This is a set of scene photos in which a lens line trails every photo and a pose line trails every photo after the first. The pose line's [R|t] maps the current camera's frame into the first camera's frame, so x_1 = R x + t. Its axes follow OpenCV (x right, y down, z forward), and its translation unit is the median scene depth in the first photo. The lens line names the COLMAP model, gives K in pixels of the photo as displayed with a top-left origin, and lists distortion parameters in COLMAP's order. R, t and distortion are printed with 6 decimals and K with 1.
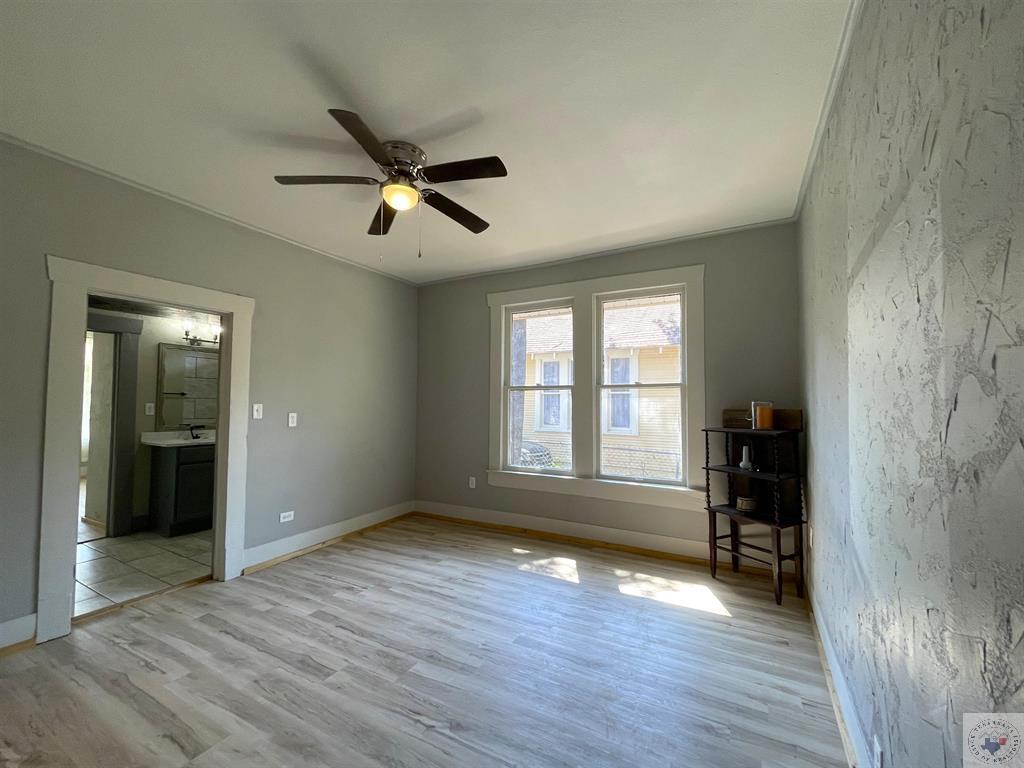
lens RADIAL K [[418.9, 0, 511.6], [0, 418.9, 384.1], [0, 0, 1]] dist [-0.001875, 0.000025]
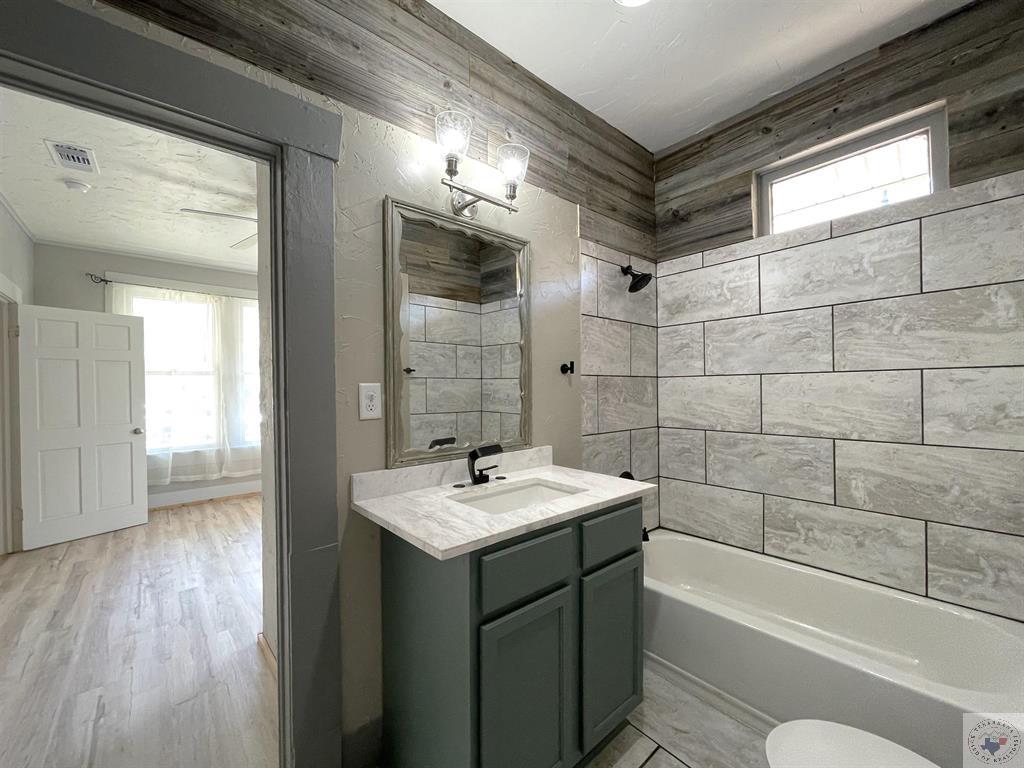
lens RADIAL K [[418.9, 0, 515.9], [0, 418.9, 388.4], [0, 0, 1]] dist [-0.001875, 0.000025]
pose [[0.937600, -0.011996, -0.347507, -0.640084], [0.028894, 0.998636, 0.043486, 0.039518], [0.346512, -0.050813, 0.936668, 0.729081]]
